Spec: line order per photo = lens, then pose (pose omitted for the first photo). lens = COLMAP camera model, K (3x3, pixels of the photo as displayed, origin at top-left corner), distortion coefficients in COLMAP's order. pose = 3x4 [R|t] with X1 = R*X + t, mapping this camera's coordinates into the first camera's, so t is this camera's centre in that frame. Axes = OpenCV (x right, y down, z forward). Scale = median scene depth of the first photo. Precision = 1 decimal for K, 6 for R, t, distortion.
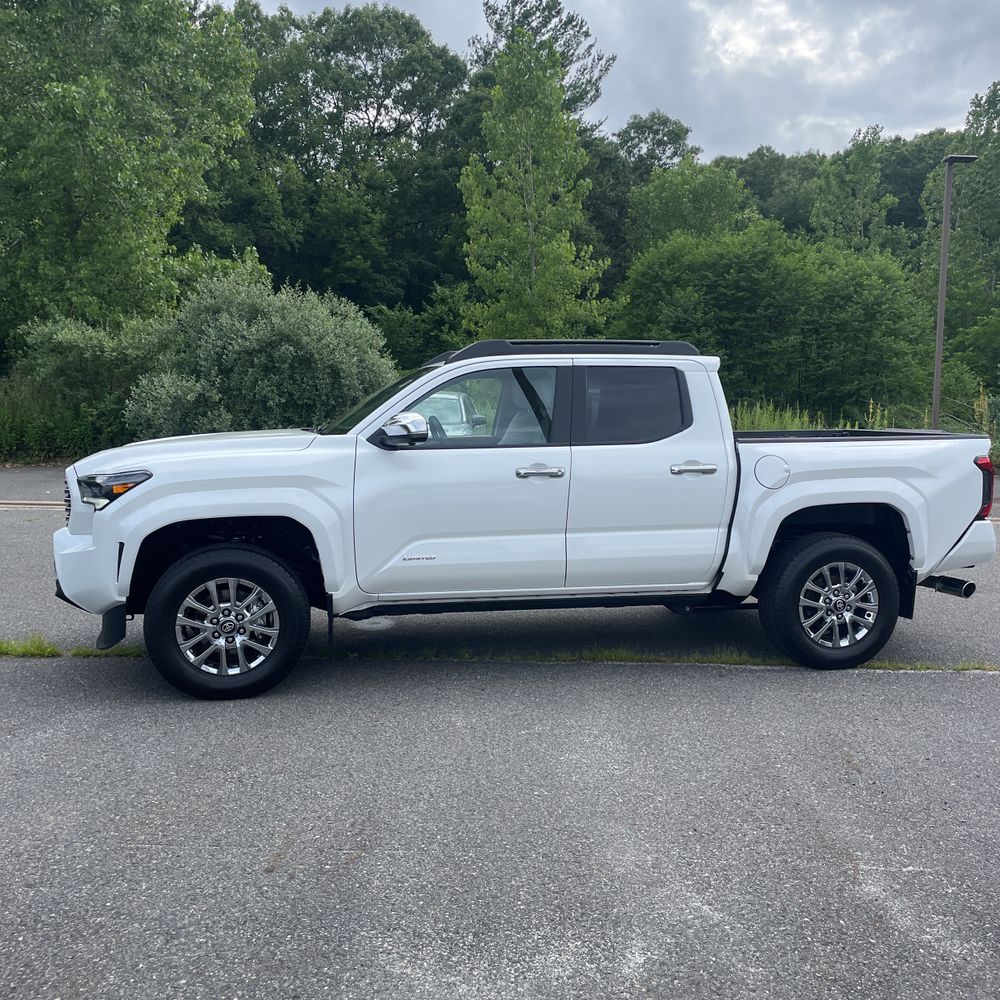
lens RADIAL K [[1007.8, 0, 501.5], [0, 1007.8, 499.1], [0, 0, 1]] dist [0.045559, 0.000000]
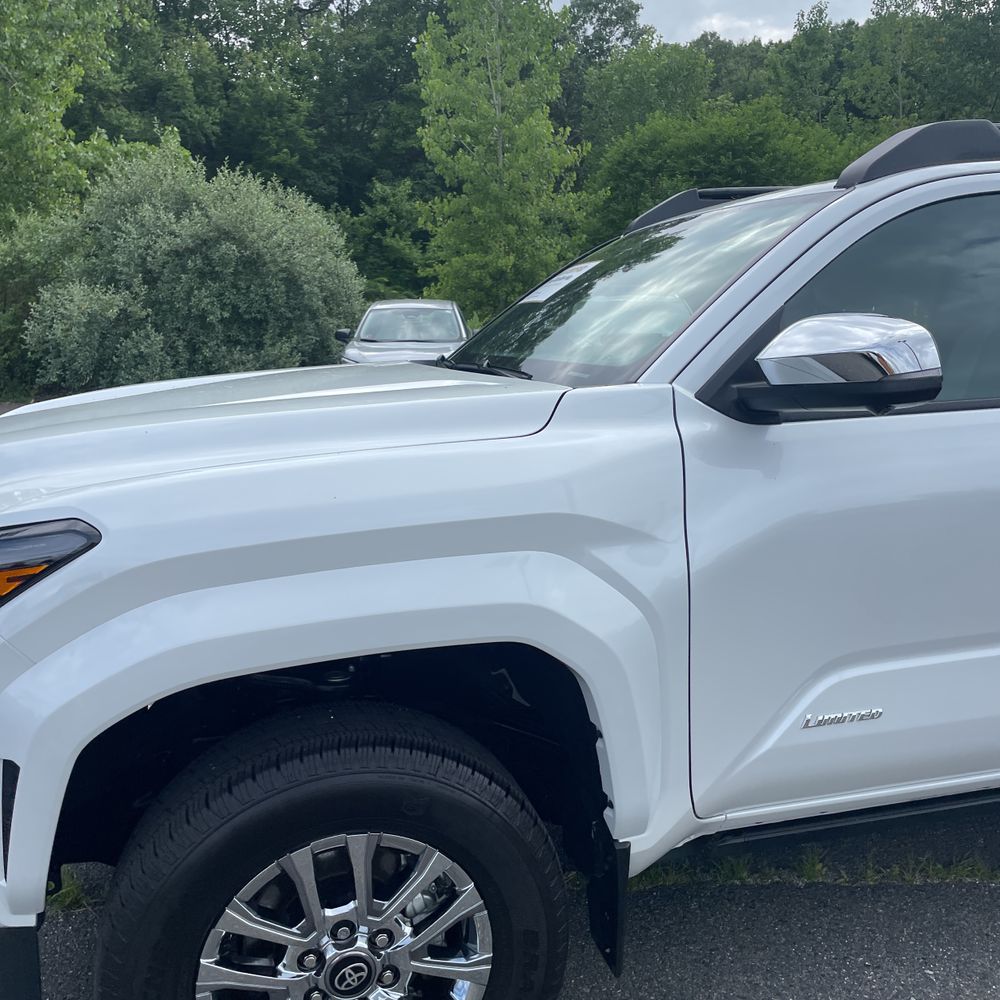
lens RADIAL K [[1035.6, 0, 479.1], [0, 1035.6, 508.8], [0, 0, 1]] dist [0.022430, 0.000000]
pose [[0.998543, -0.027455, 0.046450, -0.059923], [0.023246, 0.995775, 0.088835, -0.014071], [-0.048692, -0.087626, 0.994963, 0.167558]]
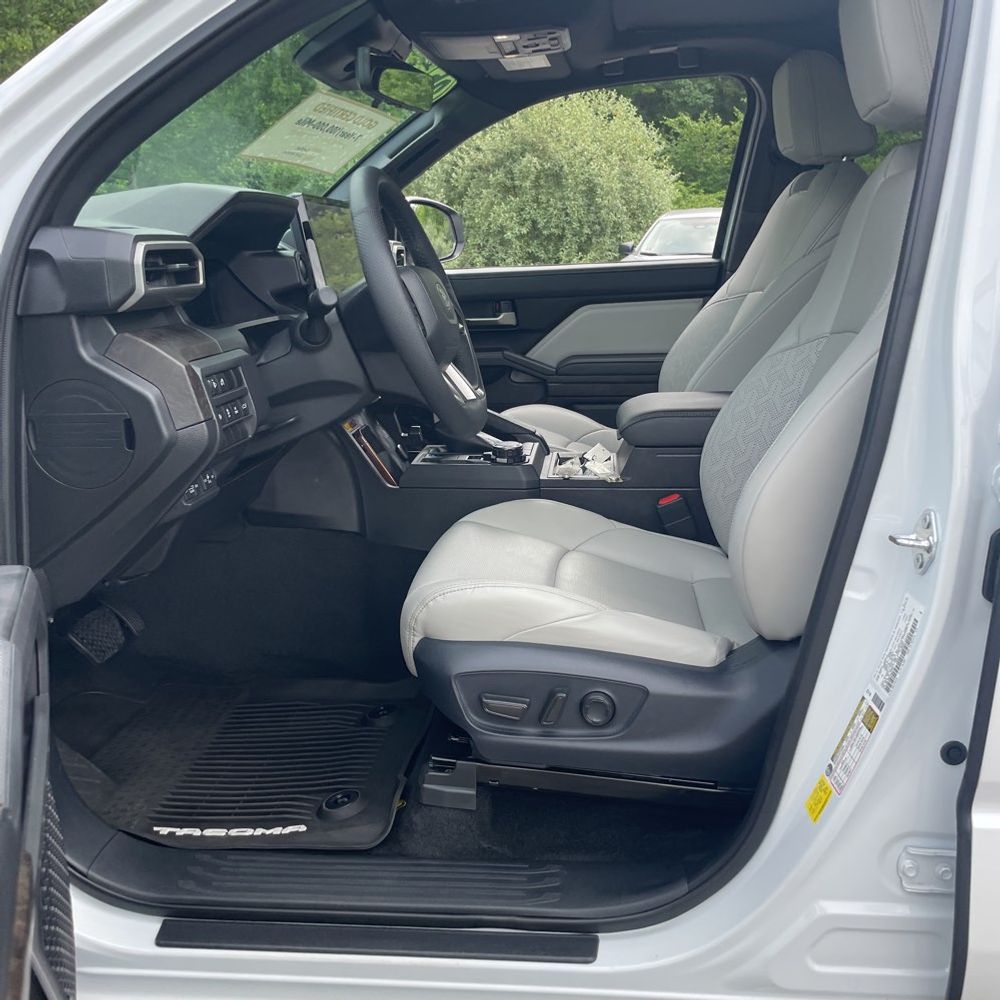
lens RADIAL K [[1035.6, 0, 494.0], [0, 1035.6, 510.8], [0, 0, 1]] dist [0.022430, 0.000000]
pose [[0.953651, 0.045550, -0.297449, 0.008537], [0.002258, 0.987366, 0.158439, -0.011240], [0.300908, -0.151767, 0.941499, 0.207330]]
